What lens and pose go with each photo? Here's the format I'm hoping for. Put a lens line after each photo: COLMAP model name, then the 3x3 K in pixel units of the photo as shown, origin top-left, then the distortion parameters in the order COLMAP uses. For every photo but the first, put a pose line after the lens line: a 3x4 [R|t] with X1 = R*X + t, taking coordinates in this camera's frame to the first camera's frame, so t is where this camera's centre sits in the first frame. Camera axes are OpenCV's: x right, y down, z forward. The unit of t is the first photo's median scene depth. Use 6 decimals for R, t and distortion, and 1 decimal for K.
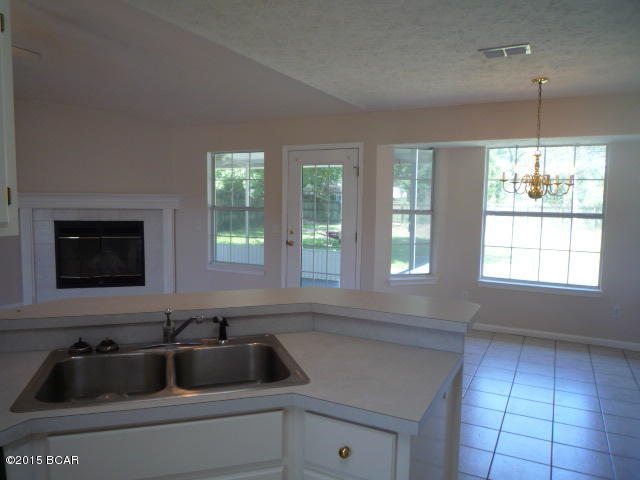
lens RADIAL K [[468.2, 0, 310.3], [0, 468.2, 240.5], [0, 0, 1]] dist [-0.005134, -0.004635]
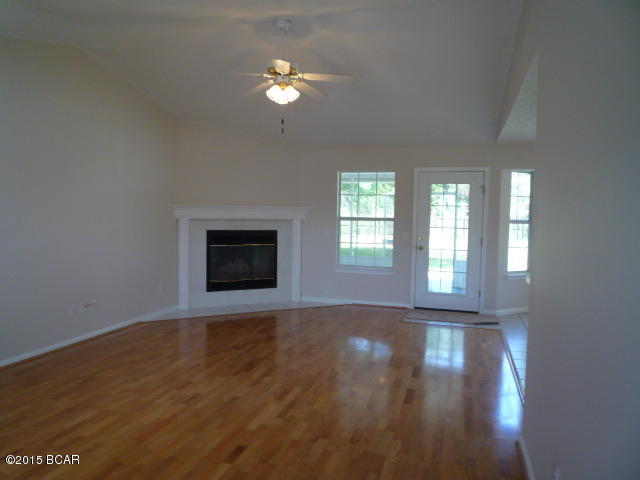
lens RADIAL K [[468.2, 0, 310.3], [0, 468.2, 240.5], [0, 0, 1]] dist [-0.005134, -0.004635]
pose [[0.983991, -0.006731, 0.178090, -0.514592], [0.011950, 0.999529, -0.028252, 0.016917], [-0.177816, 0.029928, 0.983609, -0.134088]]
